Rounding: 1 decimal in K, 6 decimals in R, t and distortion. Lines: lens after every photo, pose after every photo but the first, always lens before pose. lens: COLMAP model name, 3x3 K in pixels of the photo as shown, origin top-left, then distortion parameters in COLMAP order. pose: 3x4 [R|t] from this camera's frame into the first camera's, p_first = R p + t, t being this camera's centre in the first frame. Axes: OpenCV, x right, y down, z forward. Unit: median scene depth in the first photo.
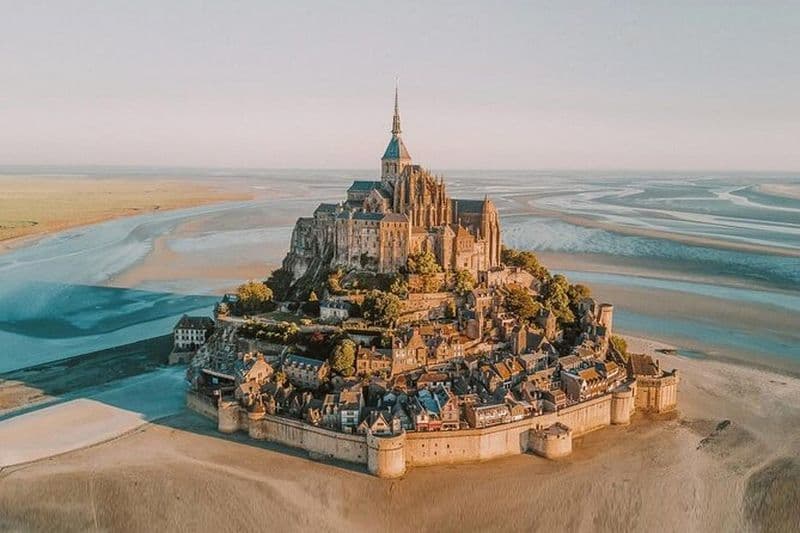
lens RADIAL K [[636.2, 0, 402.3], [0, 636.2, 288.4], [0, 0, 1]] dist [0.074994, -0.001350]
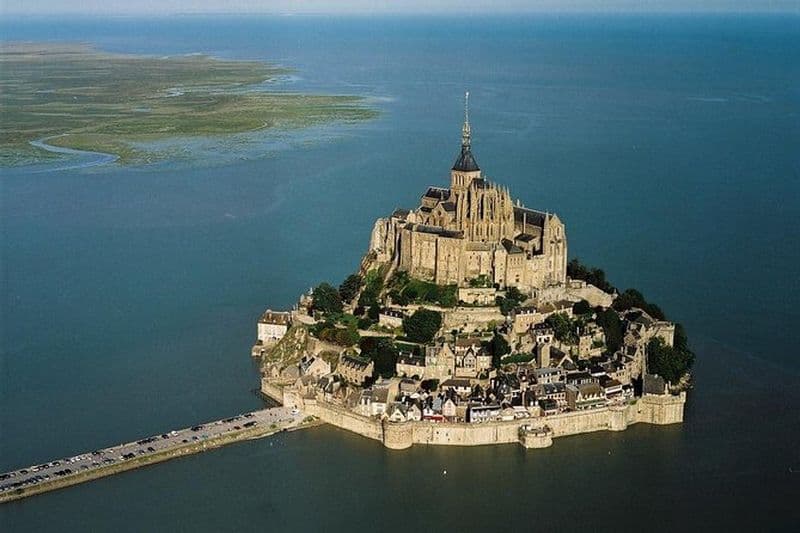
lens RADIAL K [[1140.9, 0, 400.0], [0, 1140.9, 266.5], [0, 0, 1]] dist [0.015448, 0.007465]
pose [[0.970400, 0.045044, -0.237265, 0.464400], [-0.038040, 0.998697, 0.034015, -0.151872], [0.238488, -0.023982, 0.970849, -1.137277]]
